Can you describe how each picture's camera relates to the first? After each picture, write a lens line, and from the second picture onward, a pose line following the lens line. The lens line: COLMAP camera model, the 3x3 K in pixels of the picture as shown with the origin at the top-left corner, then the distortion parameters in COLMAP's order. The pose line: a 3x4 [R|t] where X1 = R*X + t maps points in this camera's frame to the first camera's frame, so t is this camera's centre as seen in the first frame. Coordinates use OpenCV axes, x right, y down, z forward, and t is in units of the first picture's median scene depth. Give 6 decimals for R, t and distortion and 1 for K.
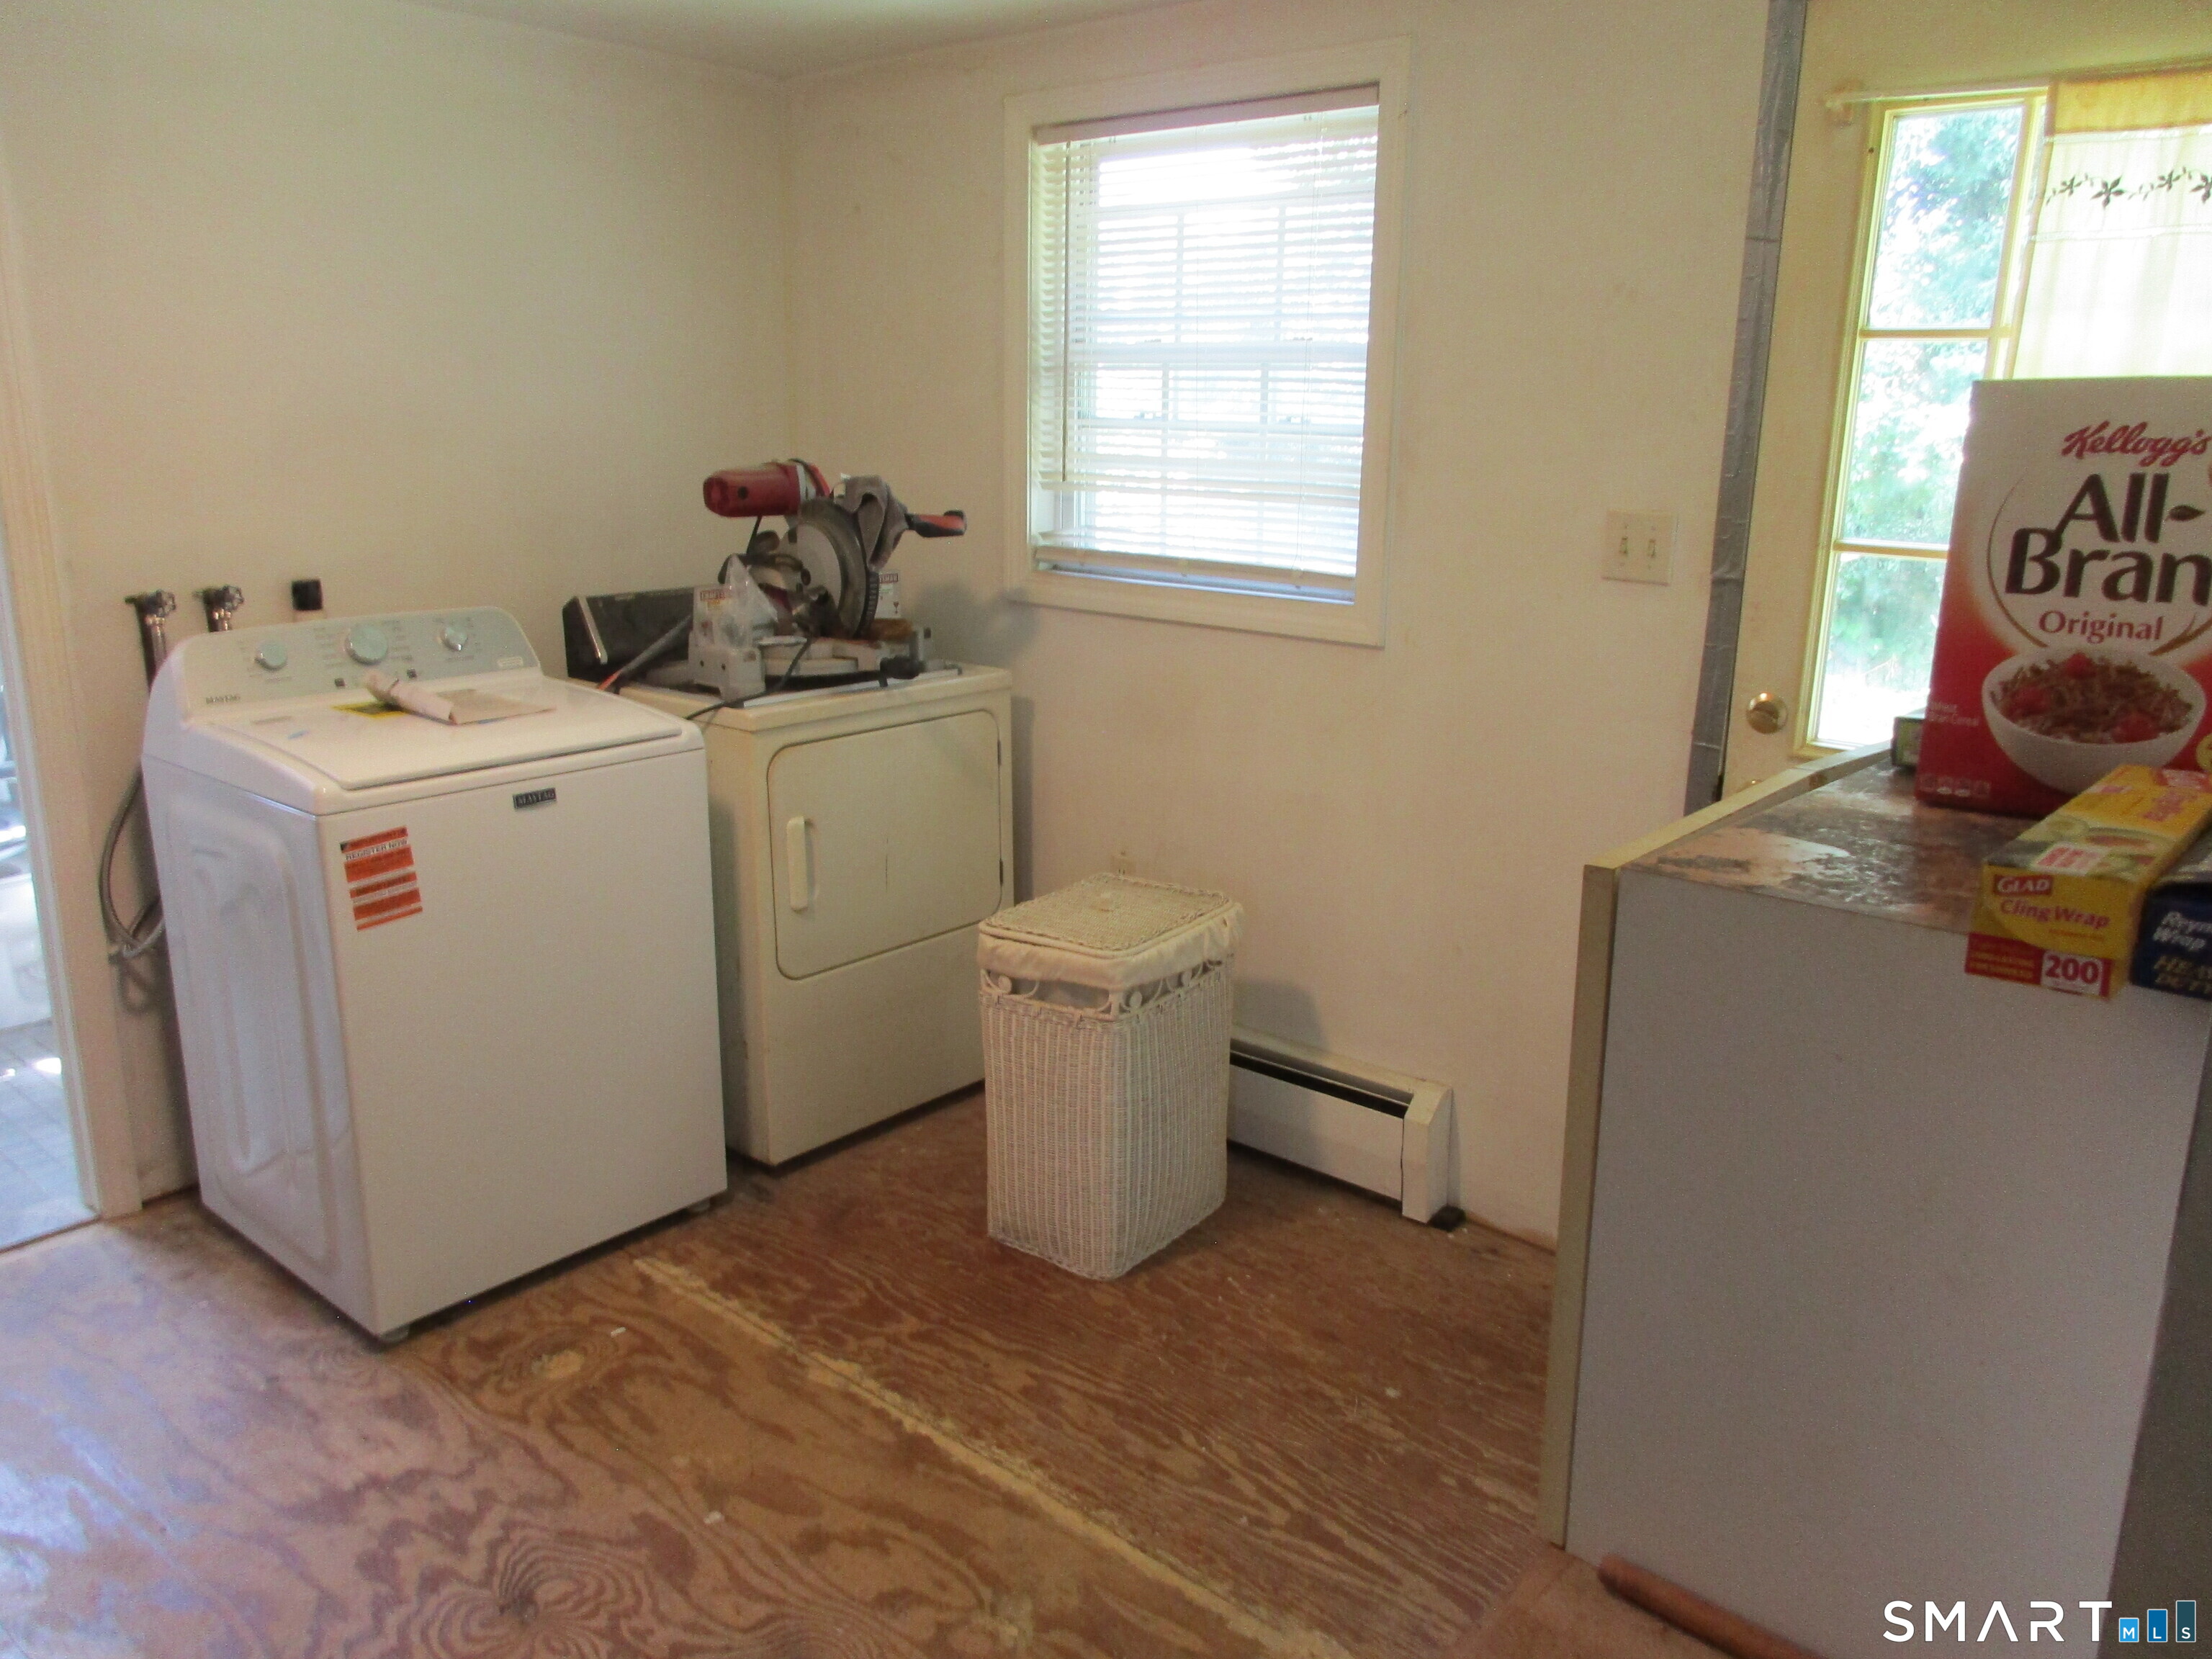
lens RADIAL K [[1652.2, 0, 1106.0], [0, 1652.2, 829.5], [0, 0, 1]] dist [0.003095, -0.002119]
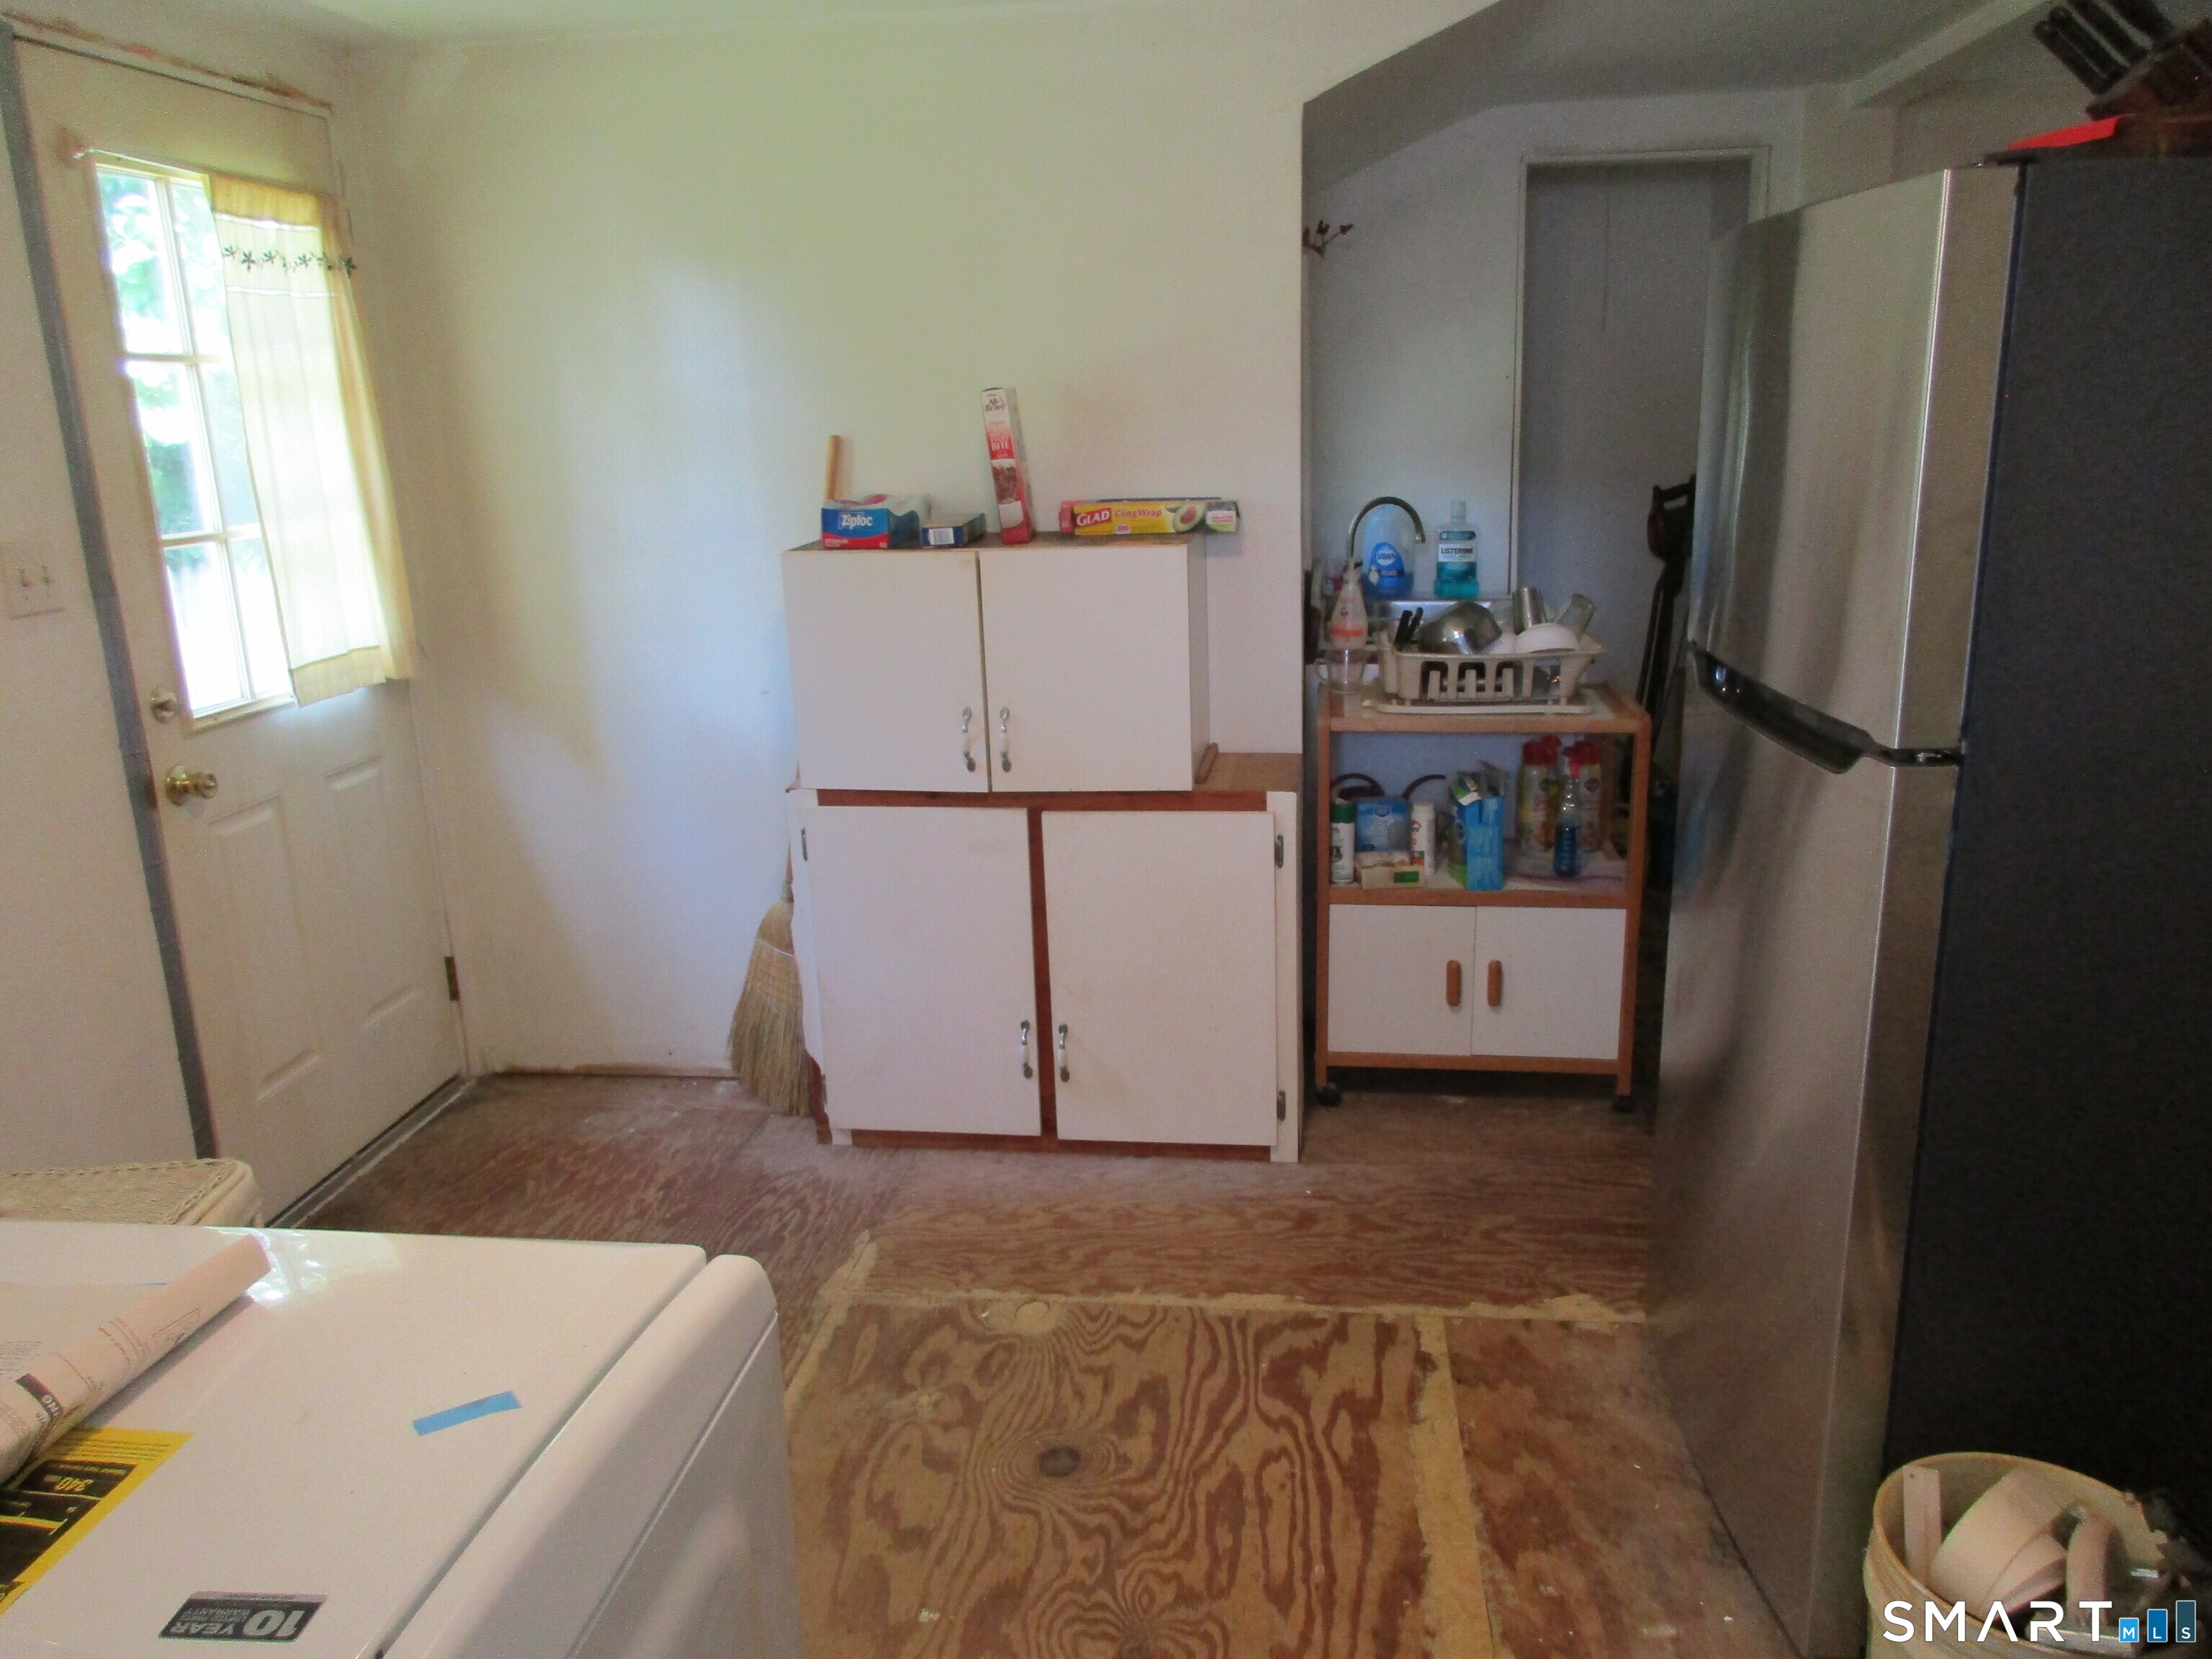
lens RADIAL K [[1652.2, 0, 1106.0], [0, 1652.2, 829.5], [0, 0, 1]] dist [0.003095, -0.002119]
pose [[-0.553986, -0.212421, 0.804970, -0.996735], [0.228754, 0.890846, 0.392512, -0.336505], [-0.800482, 0.401586, -0.444924, 1.217343]]
